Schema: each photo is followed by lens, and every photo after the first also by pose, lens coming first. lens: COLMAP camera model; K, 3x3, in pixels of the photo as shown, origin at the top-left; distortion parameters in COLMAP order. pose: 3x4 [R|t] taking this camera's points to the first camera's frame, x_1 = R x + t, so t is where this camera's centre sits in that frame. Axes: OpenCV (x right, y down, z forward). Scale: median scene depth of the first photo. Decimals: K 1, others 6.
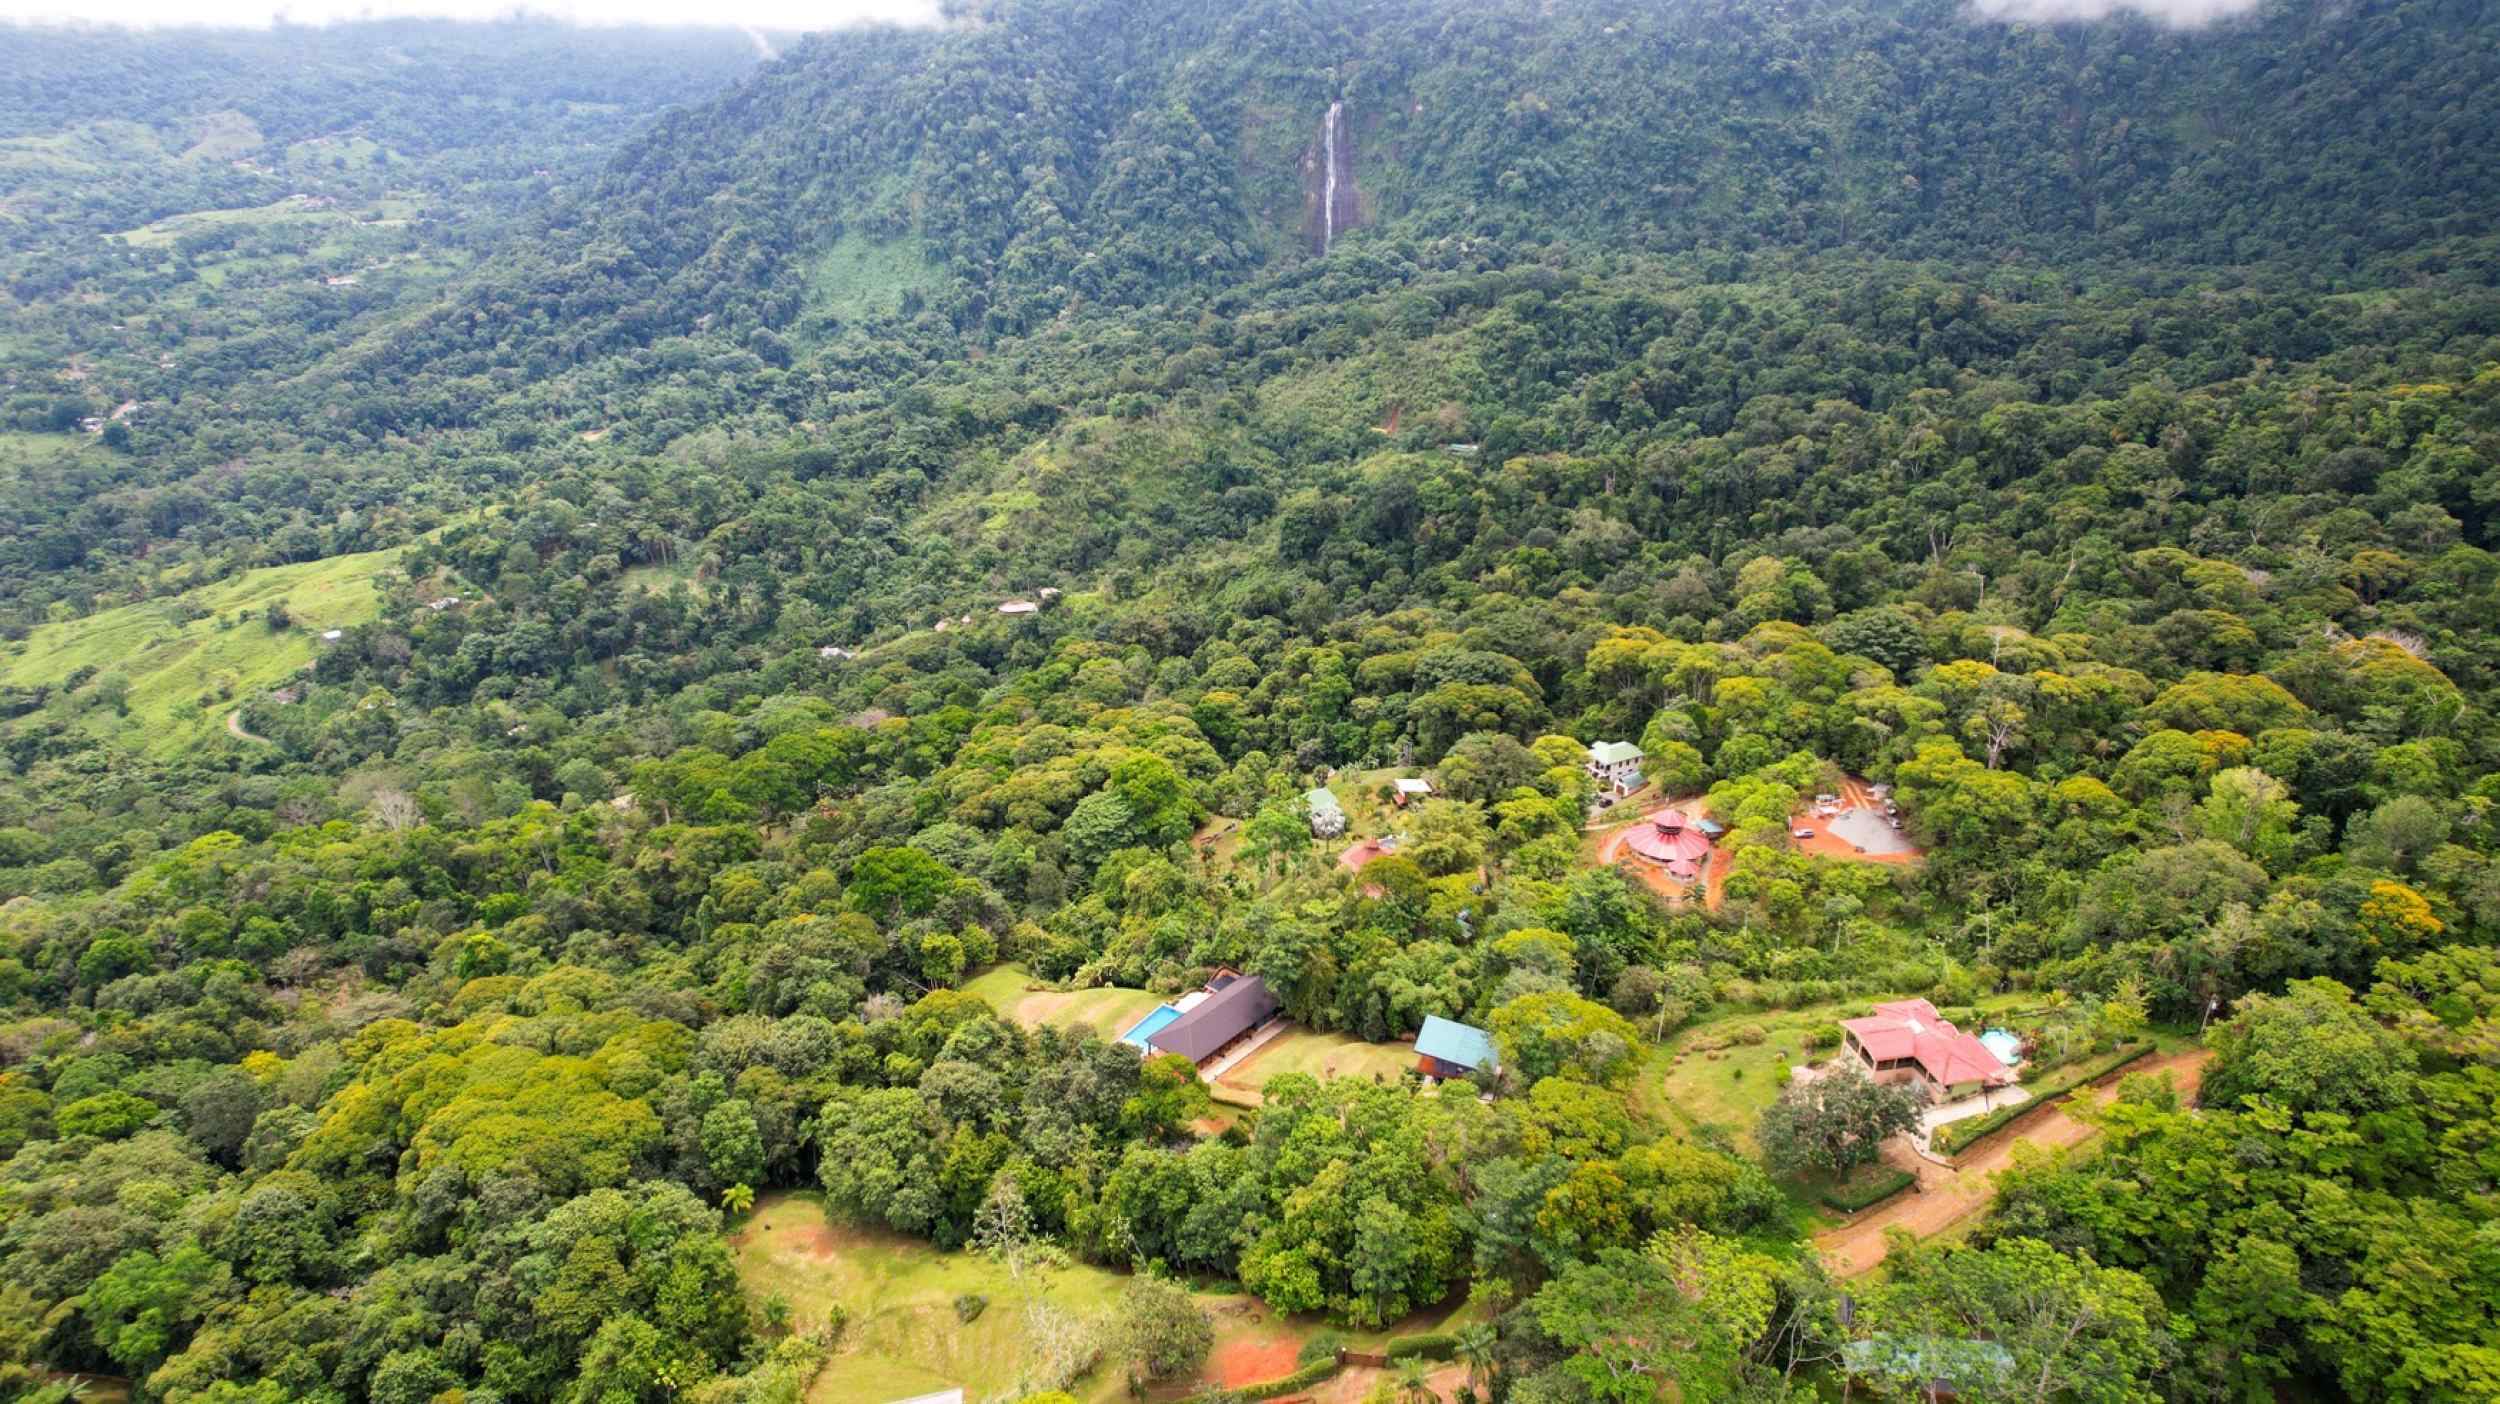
lens RADIAL K [[1594.5, 0, 1233.0], [0, 1594.5, 686.6], [0, 0, 1]] dist [-0.063999, 0.048435]
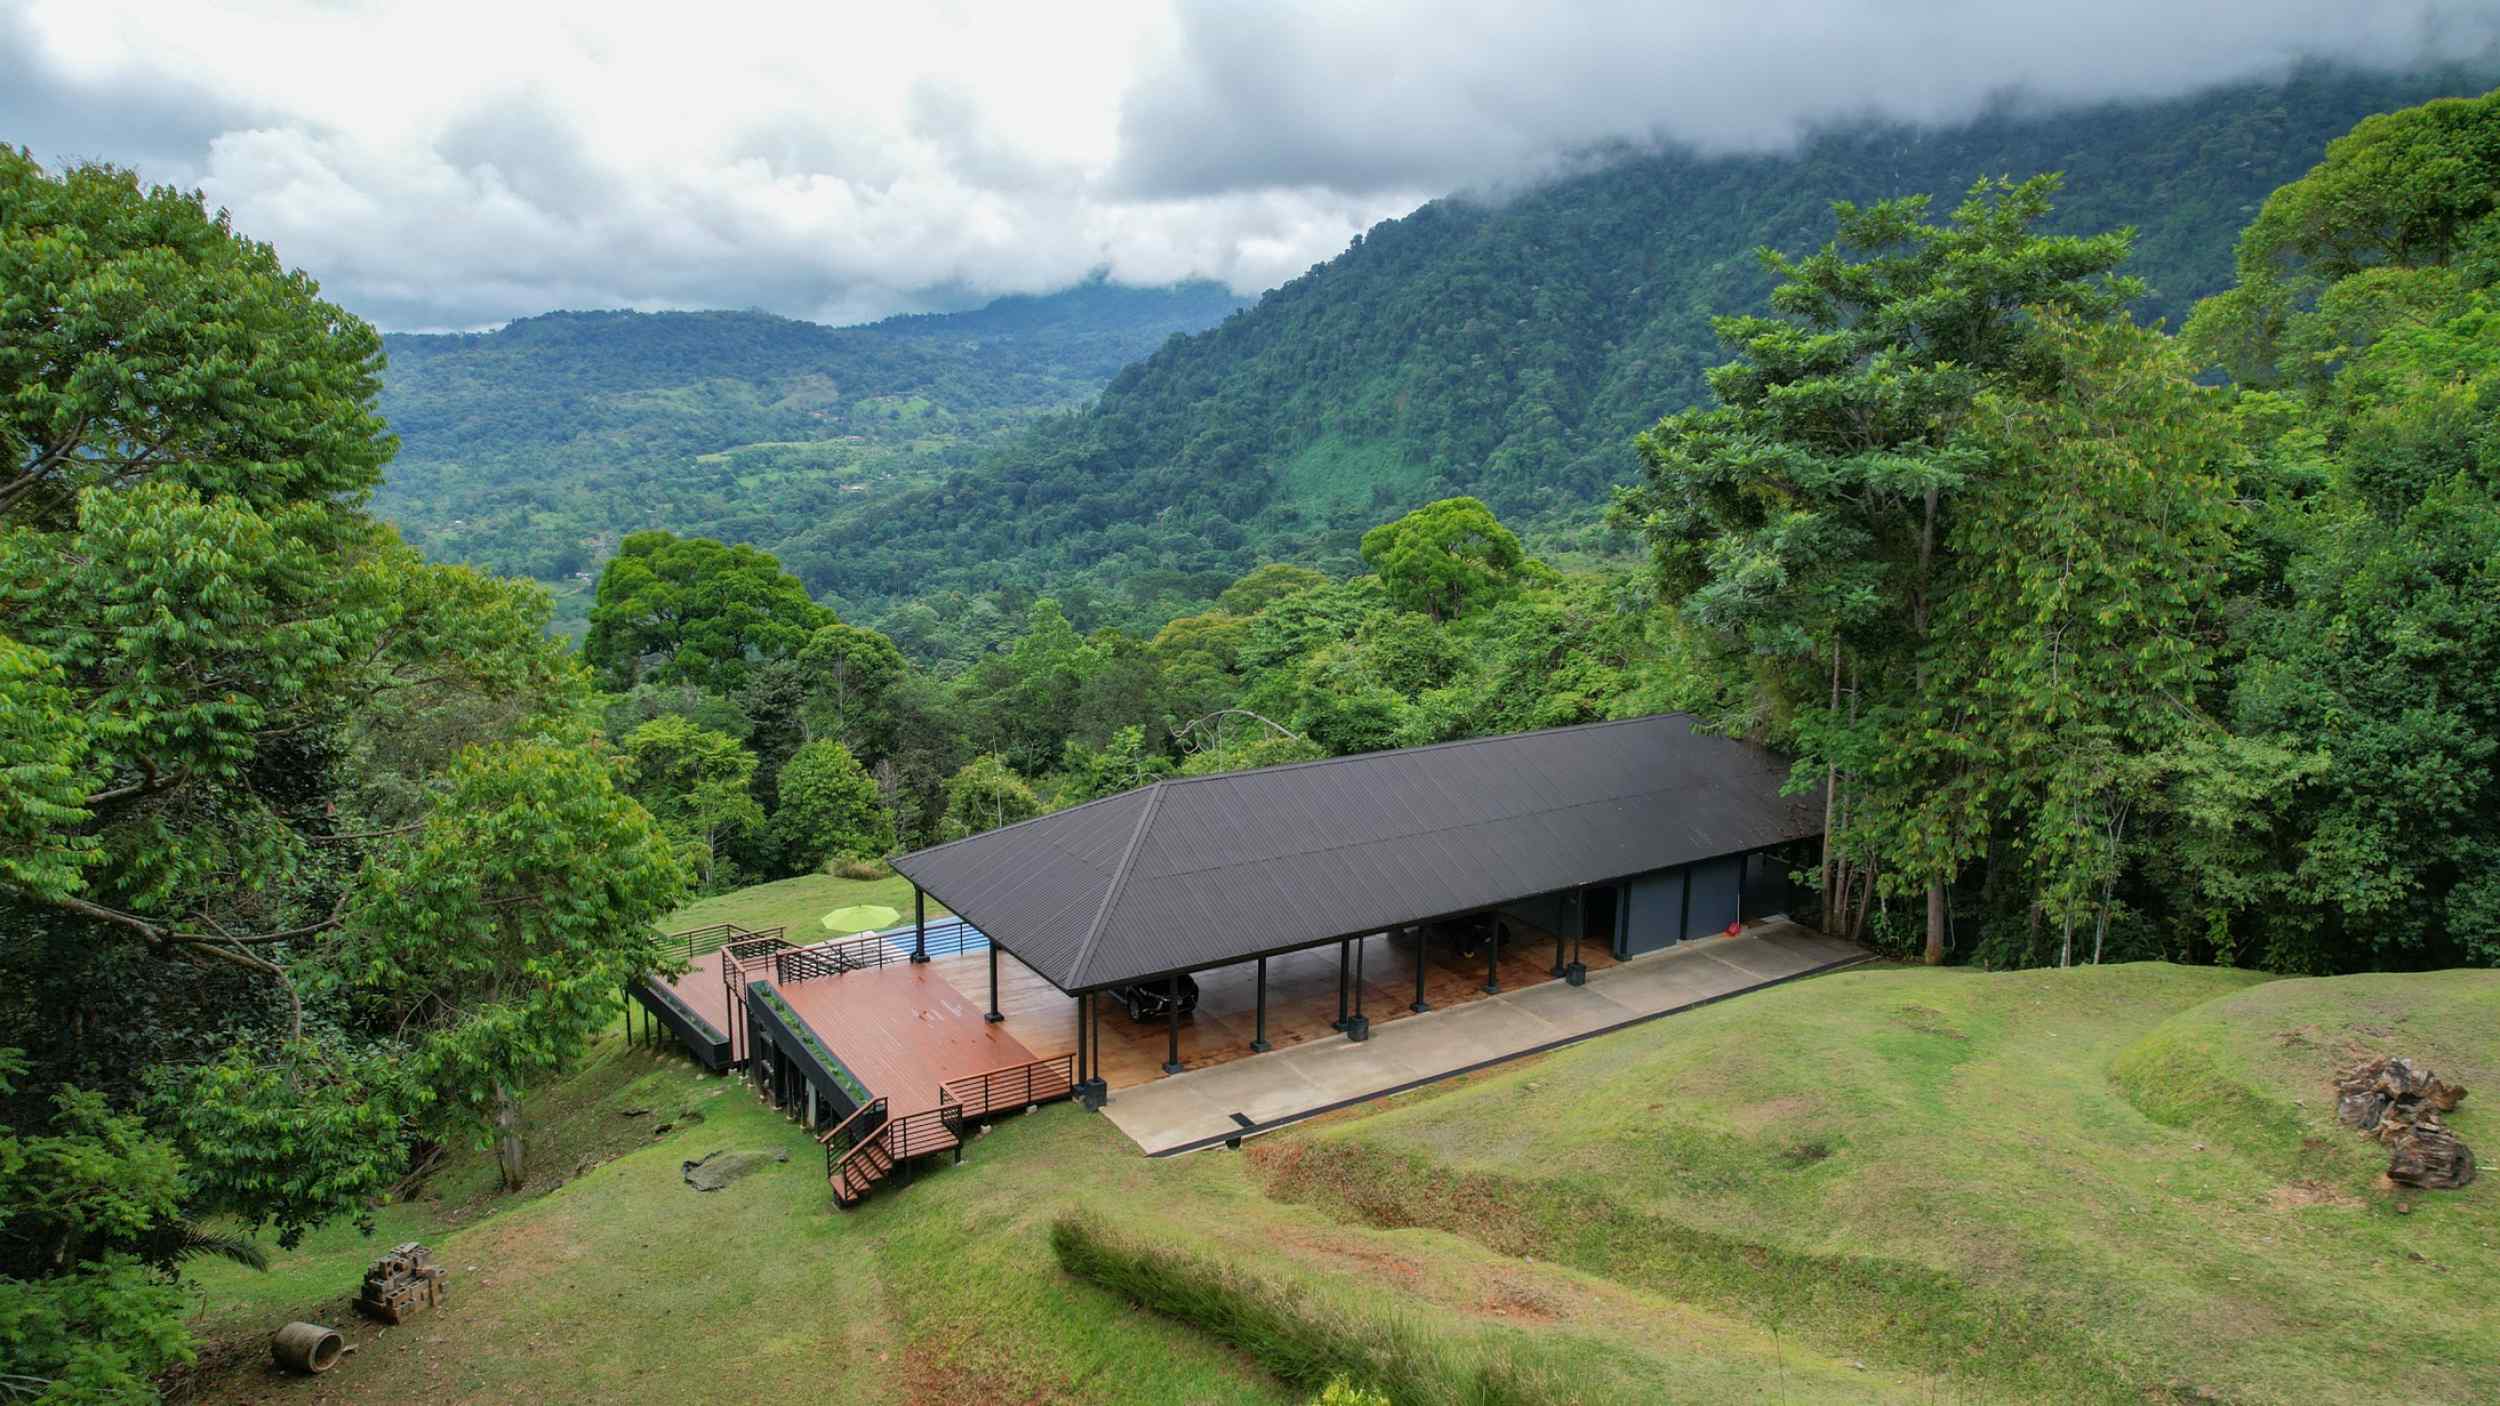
lens RADIAL K [[1594.5, 0, 1239.0], [0, 1594.5, 700.5], [0, 0, 1]] dist [-0.063999, 0.048435]
pose [[0.950640, 0.065088, -0.303393, 0.003505], [-0.122215, 0.977259, -0.173287, 0.038499], [0.285215, 0.201813, 0.936976, 0.149952]]
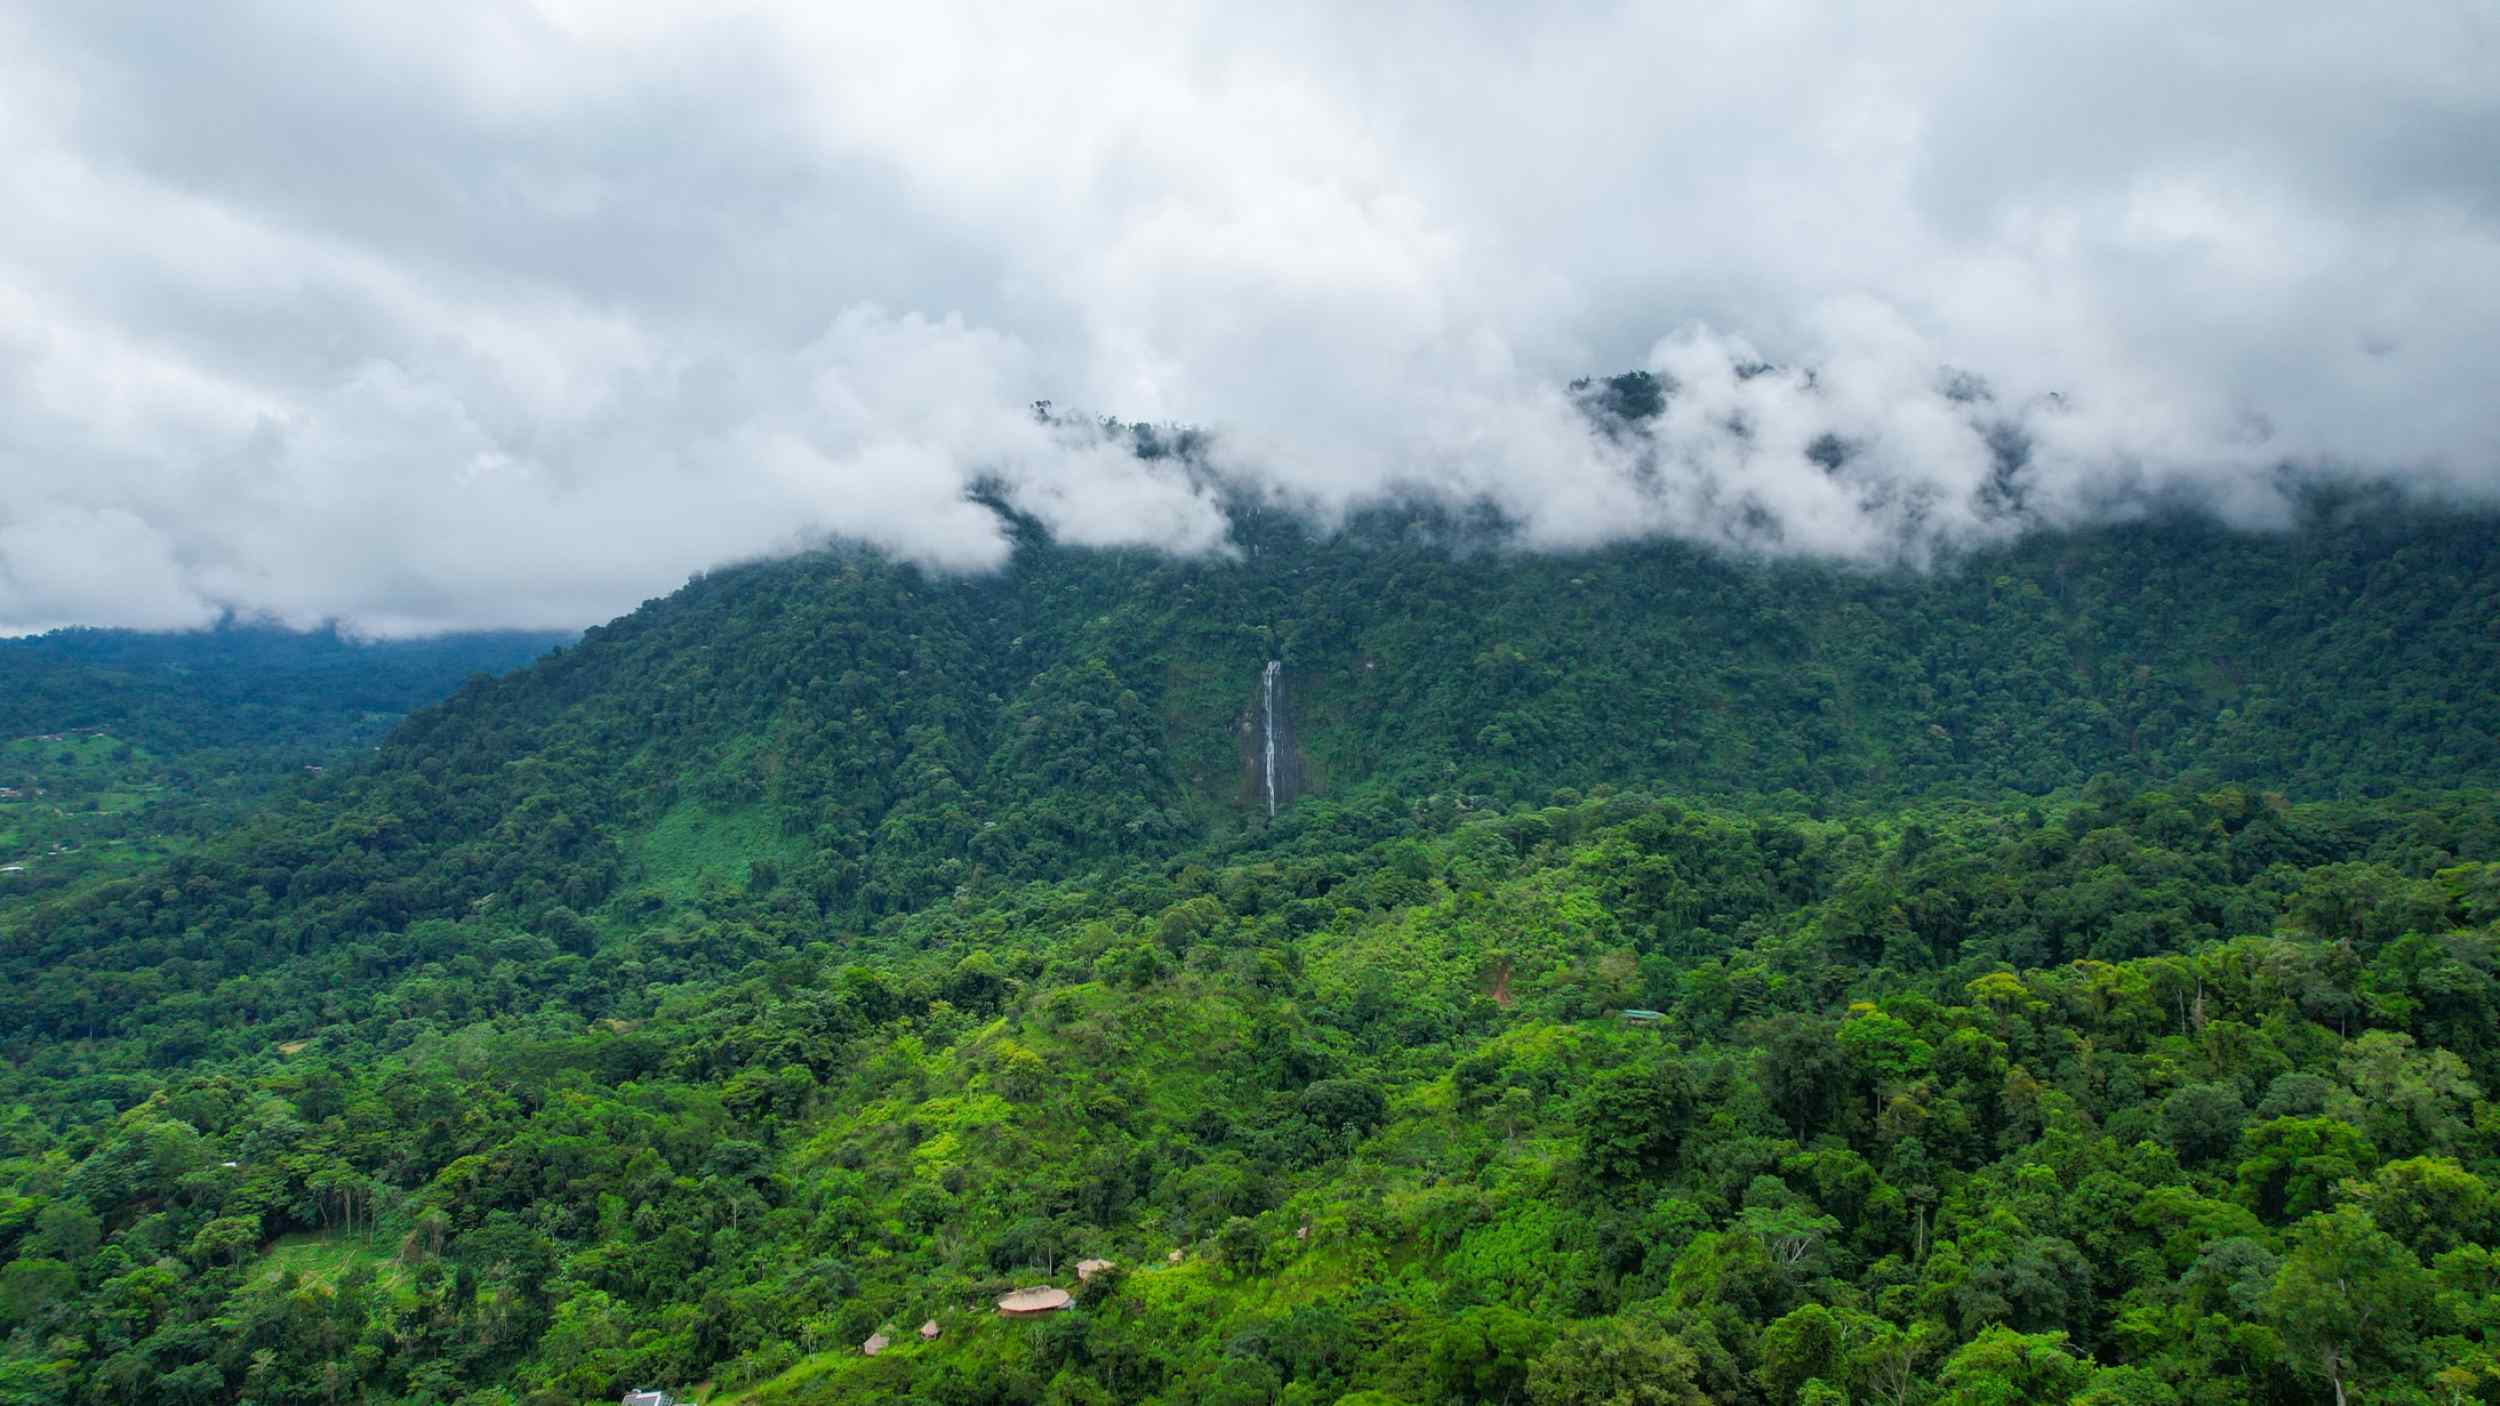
lens RADIAL K [[1594.5, 0, 1258.6], [0, 1594.5, 702.5], [0, 0, 1]] dist [-0.063999, 0.048435]
pose [[0.991069, 0.008235, 0.133098, -0.065867], [0.043134, 0.924639, -0.378394, -0.015833], [-0.126184, 0.380755, 0.916026, 0.221804]]
